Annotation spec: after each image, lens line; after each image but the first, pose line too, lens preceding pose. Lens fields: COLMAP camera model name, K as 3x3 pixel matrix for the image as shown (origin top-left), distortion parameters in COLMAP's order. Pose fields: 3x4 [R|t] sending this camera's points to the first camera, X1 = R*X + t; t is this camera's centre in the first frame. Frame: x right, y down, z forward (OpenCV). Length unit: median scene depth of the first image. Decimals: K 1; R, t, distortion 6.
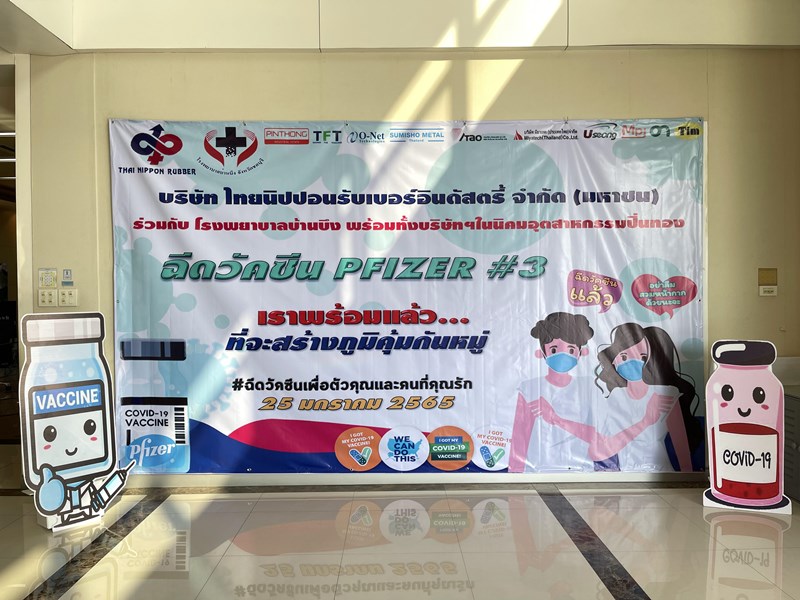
lens RADIAL K [[601.1, 0, 397.3], [0, 601.1, 295.5], [0, 0, 1]] dist [0.049628, -0.021328]
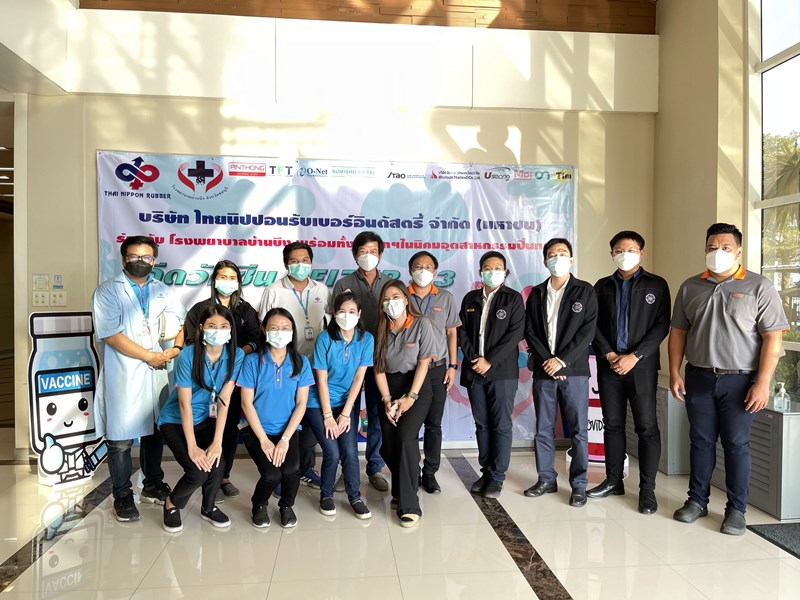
lens RADIAL K [[601.1, 0, 401.0], [0, 601.1, 301.9], [0, 0, 1]] dist [0.049628, -0.021328]
pose [[0.995642, 0.010717, 0.092636, 0.016824], [-0.011385, 0.999913, 0.006681, -0.006215], [-0.092556, -0.007706, 0.995678, -0.254578]]
